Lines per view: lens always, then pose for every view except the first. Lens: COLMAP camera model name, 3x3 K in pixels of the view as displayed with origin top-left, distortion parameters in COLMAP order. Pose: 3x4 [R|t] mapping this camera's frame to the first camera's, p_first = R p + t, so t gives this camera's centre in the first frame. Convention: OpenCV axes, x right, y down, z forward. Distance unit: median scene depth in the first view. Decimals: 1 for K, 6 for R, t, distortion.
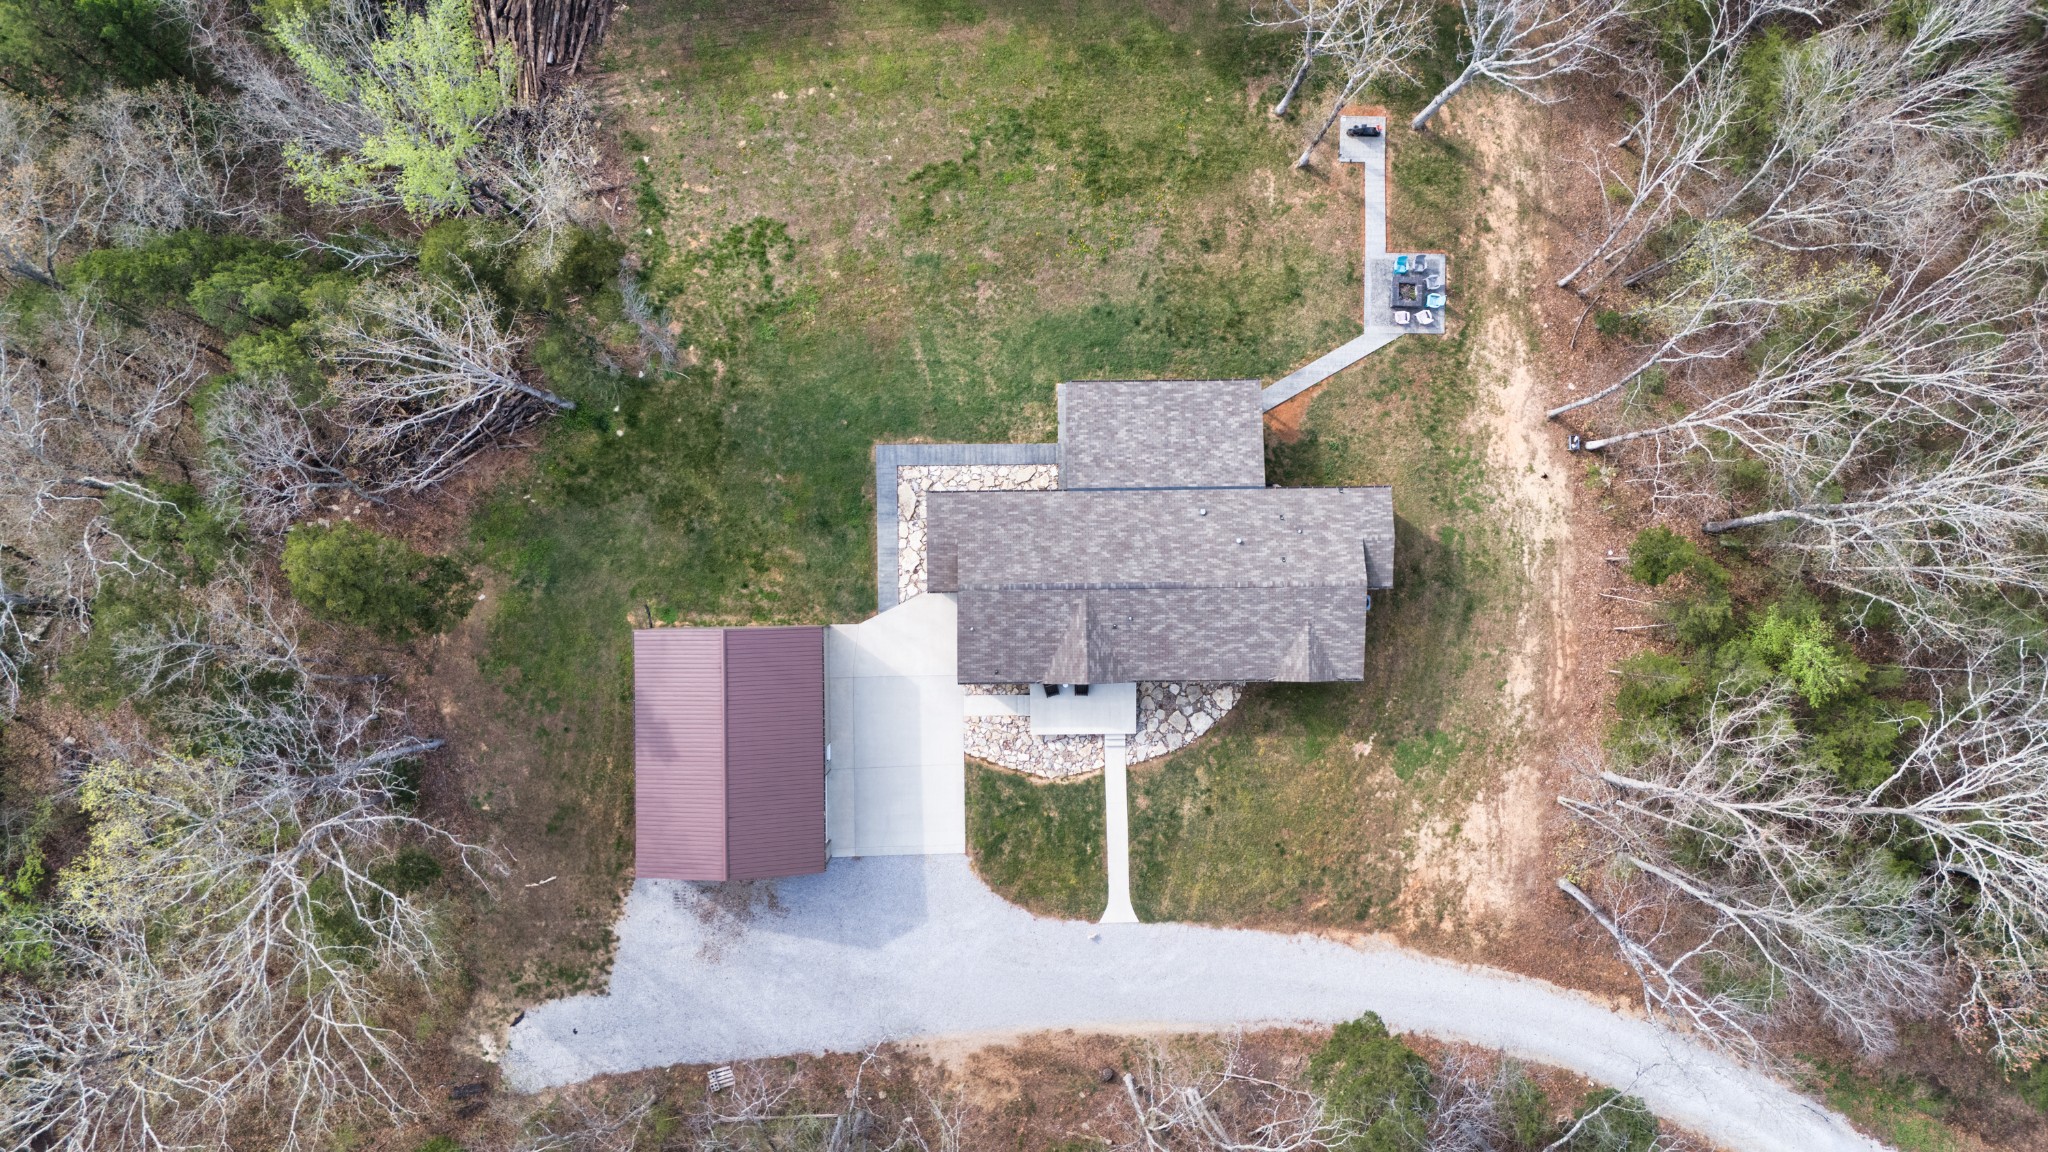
lens RADIAL K [[1507.7, 0, 1010.4], [0, 1507.7, 568.7], [0, 0, 1]] dist [0.051556, -0.046283]
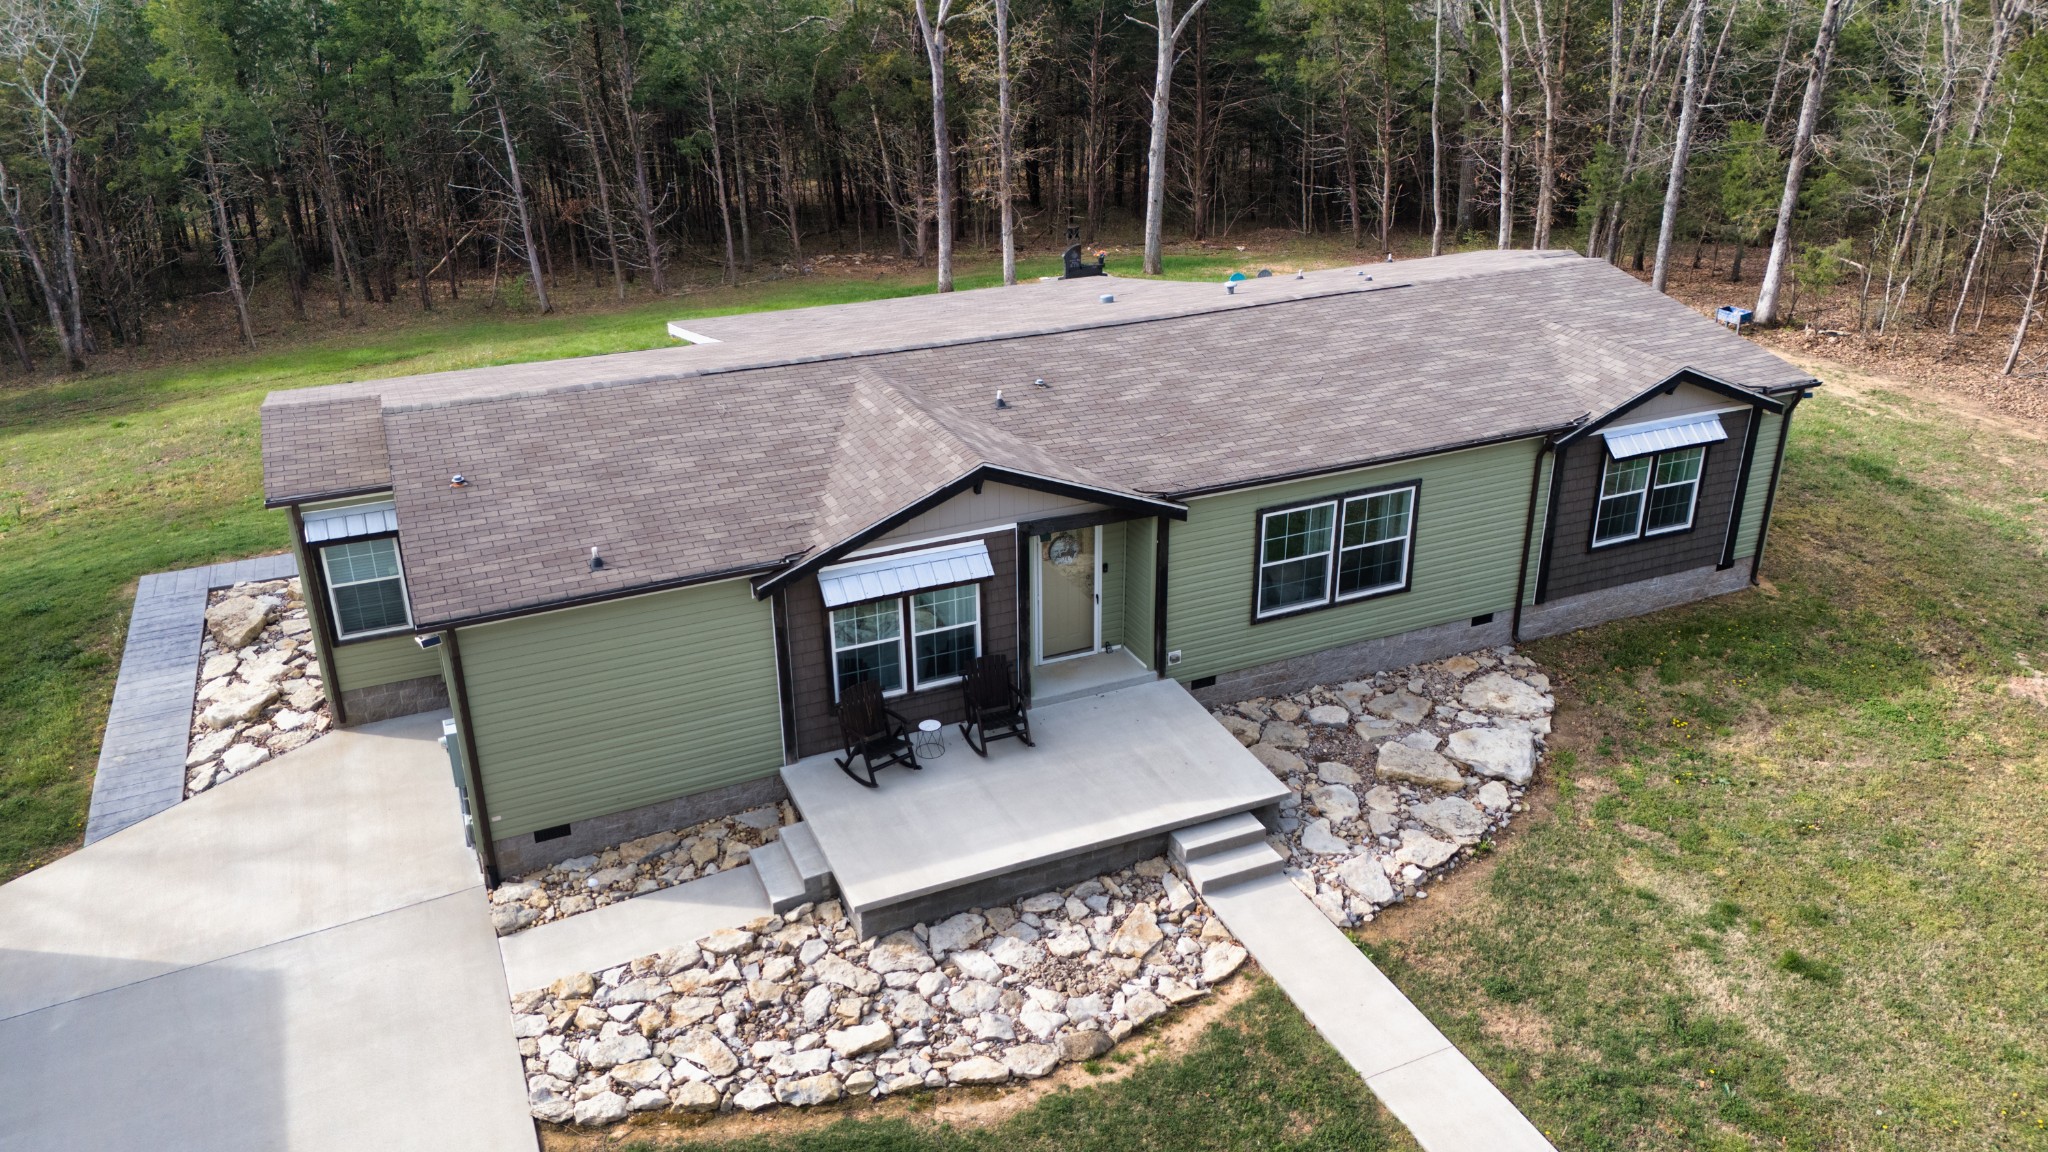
lens RADIAL K [[1507.7, 0, 1027.2], [0, 1507.7, 566.6], [0, 0, 1]] dist [0.051556, -0.046283]
pose [[0.918179, -0.180513, 0.352650, -0.028706], [0.395706, 0.375029, -0.838314, 0.271253], [0.019073, 0.909268, 0.415774, 0.865173]]
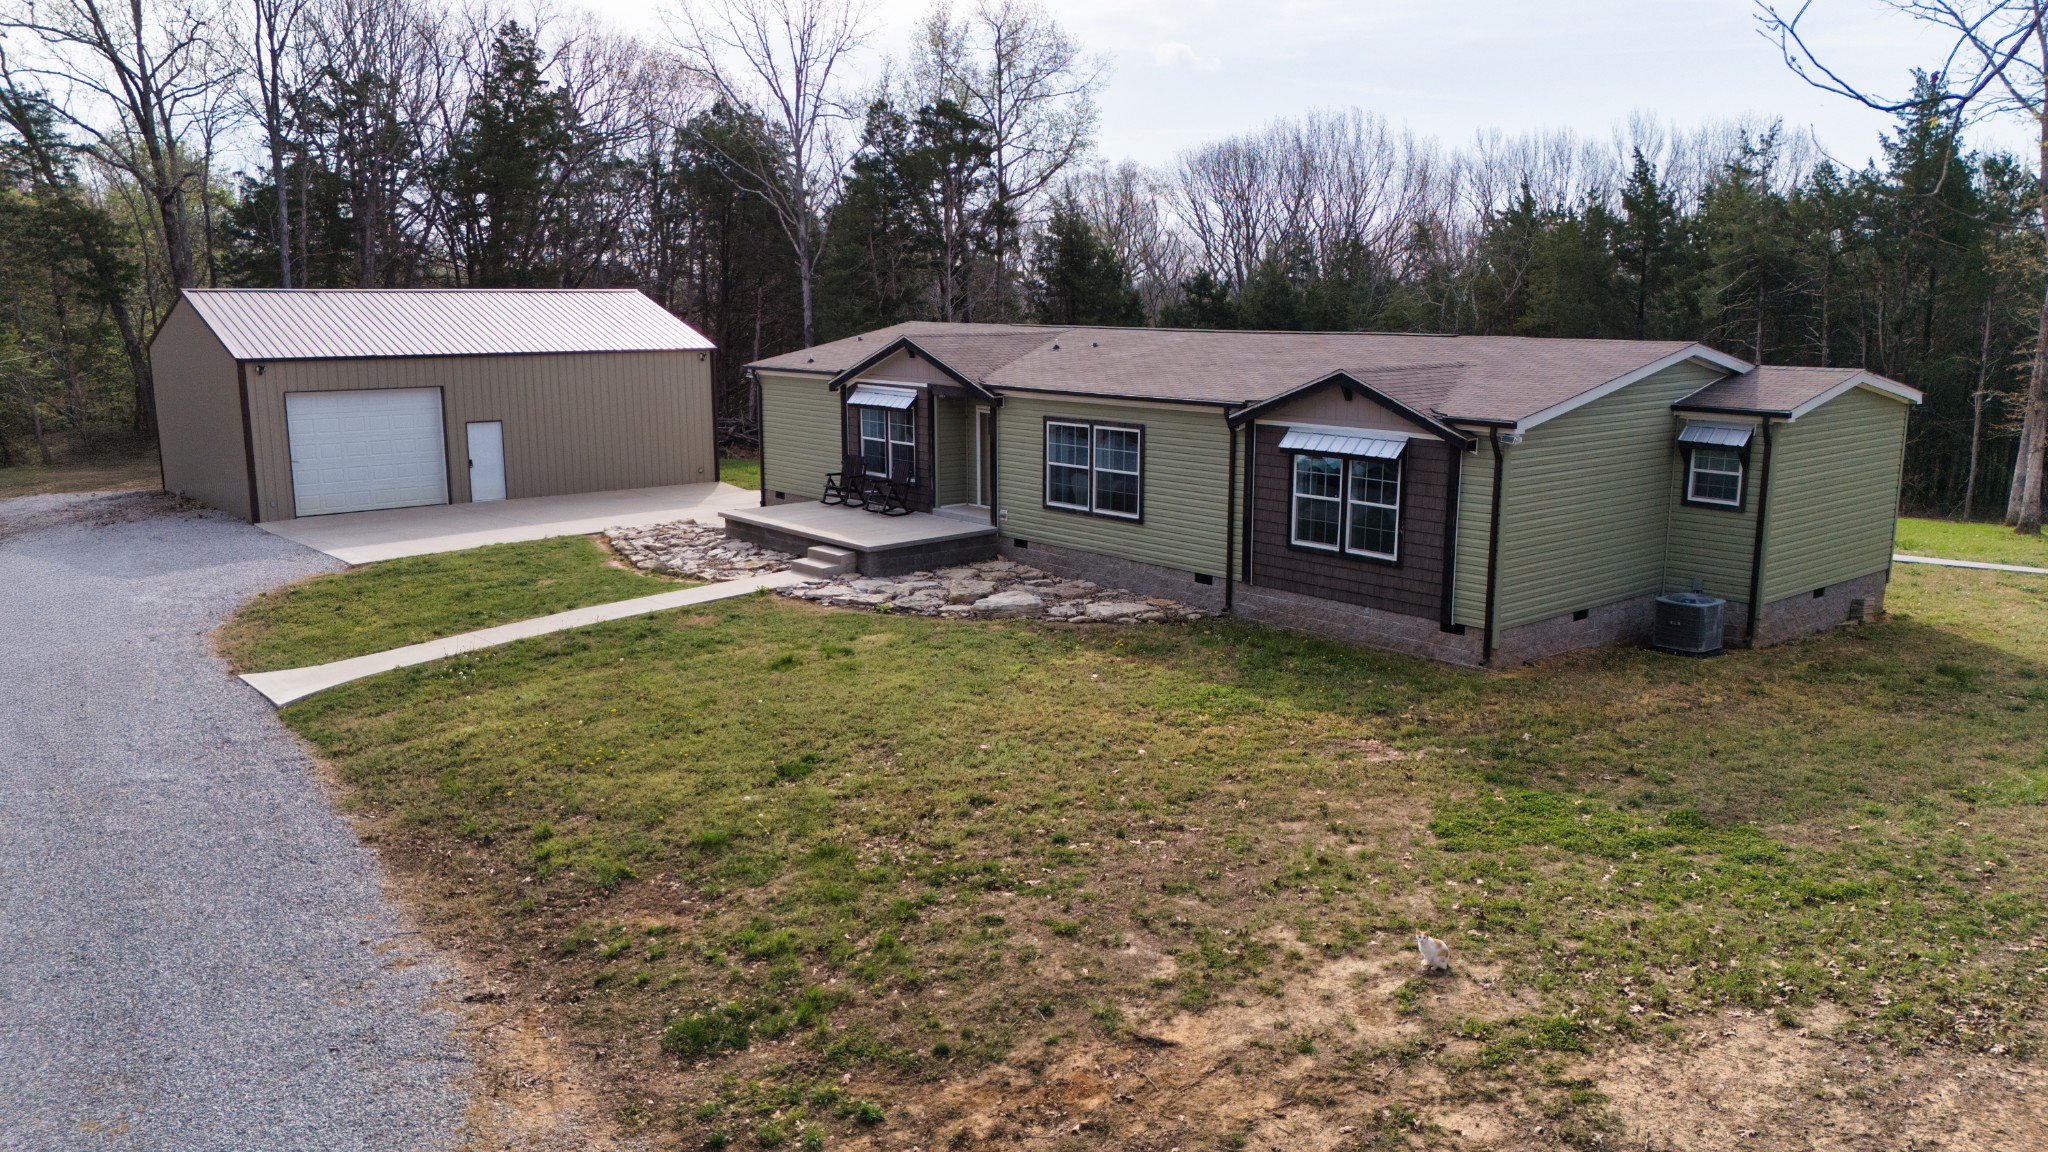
lens RADIAL K [[1507.7, 0, 1013.2], [0, 1507.7, 574.0], [0, 0, 1]] dist [0.051556, -0.046283]
pose [[0.635567, 0.131388, -0.760784, 0.374387], [-0.771764, 0.134763, -0.621466, 0.298579], [0.020872, 0.982128, 0.187052, 0.934836]]
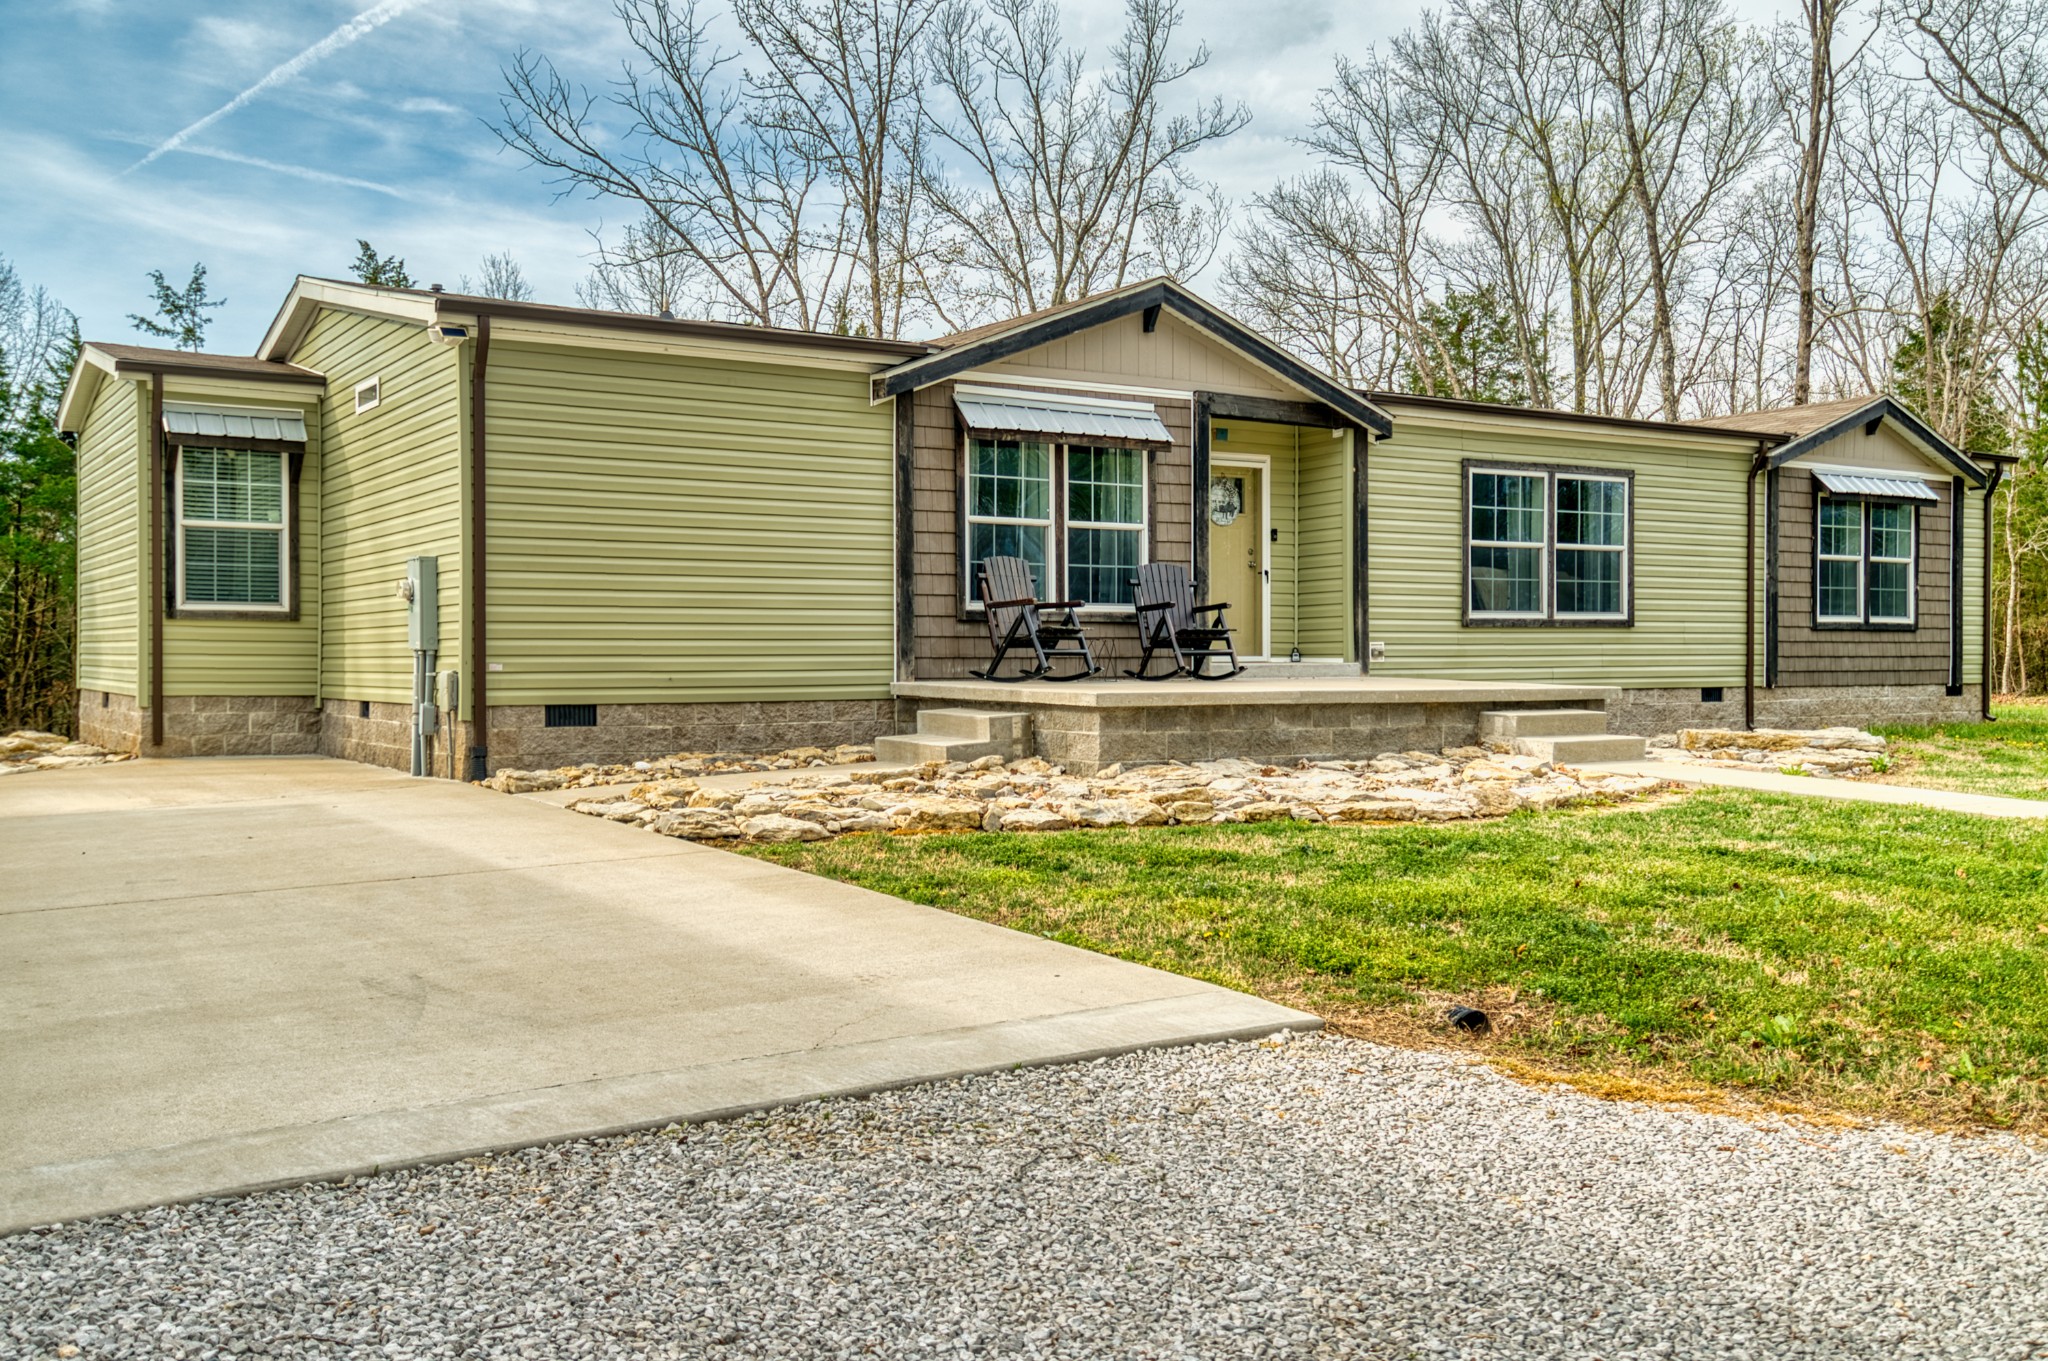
lens RADIAL K [[1823.4, 0, 1020.9], [0, 1823.4, 716.2], [0, 0, 1]] dist [0.055804, -0.020032]
pose [[0.844075, -0.030151, 0.535377, -0.079493], [0.536087, 0.024824, -0.843797, 0.240014], [0.012151, 0.999237, 0.037117, 0.989510]]
